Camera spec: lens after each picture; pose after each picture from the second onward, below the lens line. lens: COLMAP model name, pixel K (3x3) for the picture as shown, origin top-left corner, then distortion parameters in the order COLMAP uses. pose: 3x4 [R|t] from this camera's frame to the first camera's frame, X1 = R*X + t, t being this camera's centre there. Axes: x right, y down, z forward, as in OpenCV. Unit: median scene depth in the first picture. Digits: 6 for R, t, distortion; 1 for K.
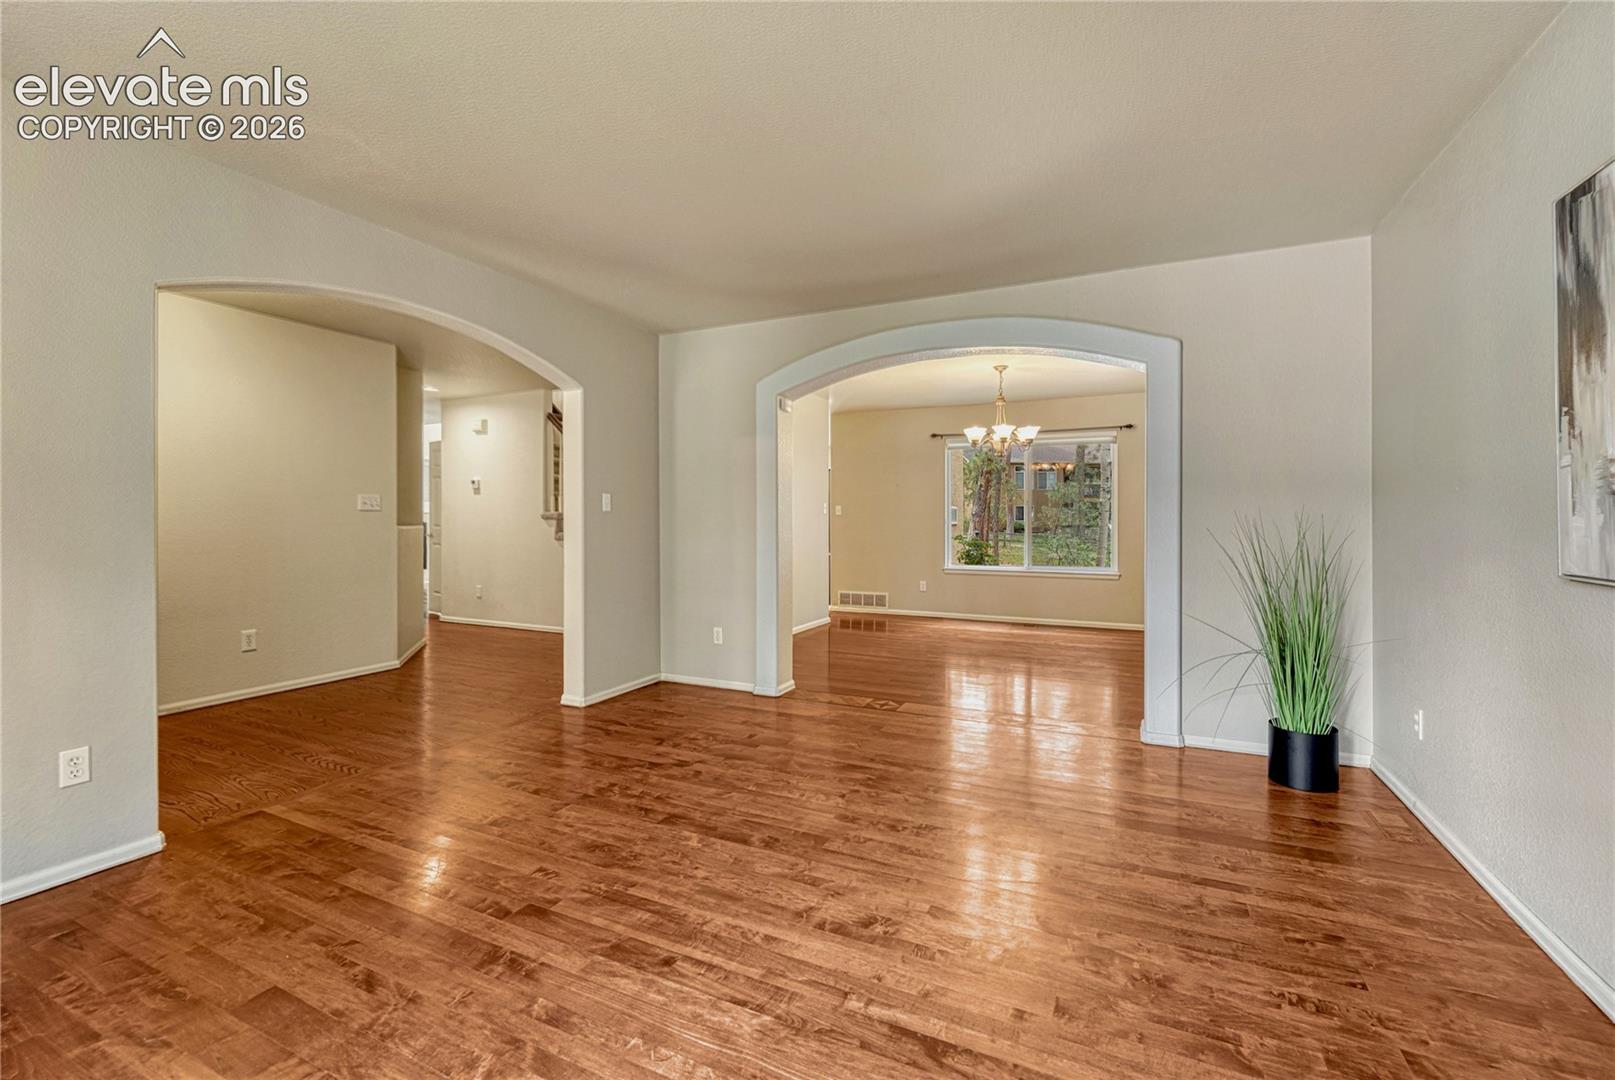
lens RADIAL K [[686.0, 0, 806.6], [0, 686.0, 518.5], [0, 0, 1]] dist [-0.004310, 0.000023]
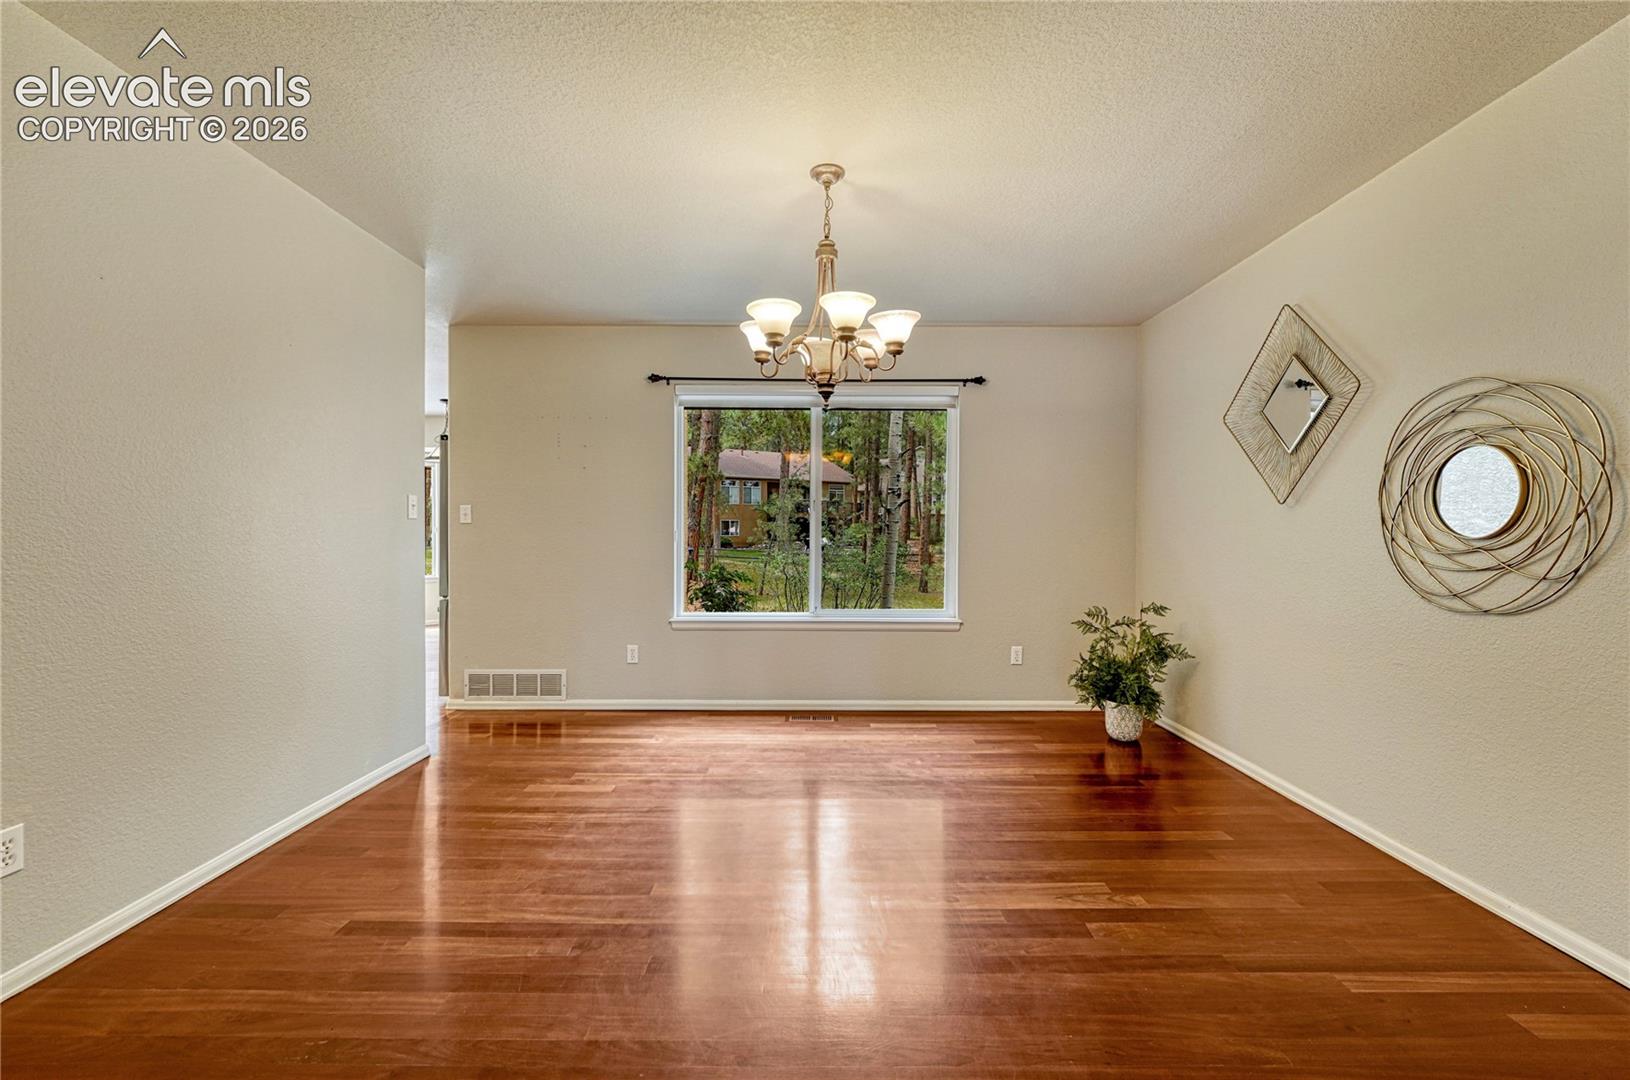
lens RADIAL K [[696.6, 0, 812.1], [0, 696.6, 538.7], [0, 0, 1]] dist [0.000929, 0.000244]
pose [[0.908875, 0.001391, 0.417066, 0.191912], [-0.004883, 0.999961, 0.007306, 0.006476], [-0.417040, -0.008676, 0.908847, 1.231764]]
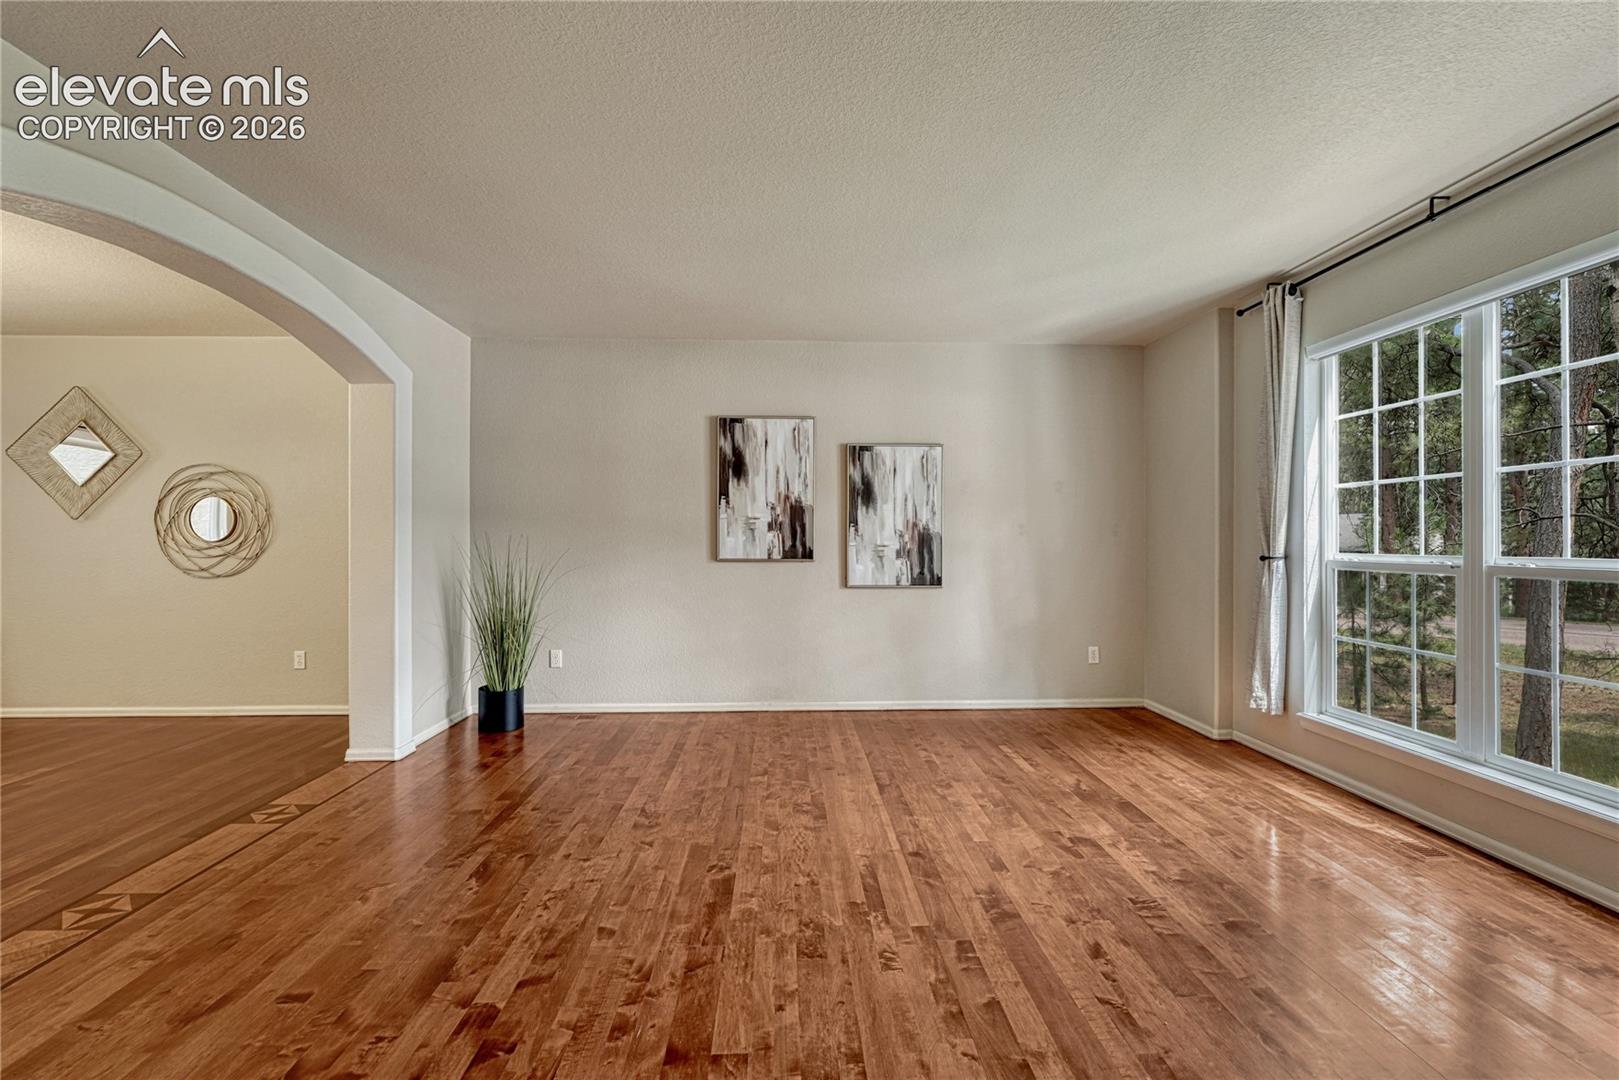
lens RADIAL K [[687.7, 0, 808.6], [0, 687.7, 518.4], [0, 0, 1]] dist [-0.004310, 0.000023]
pose [[-0.457810, 0.025174, 0.888694, -0.837690], [0.001887, 0.999624, -0.027344, 0.000857], [-0.889048, -0.010841, -0.457685, 1.129626]]
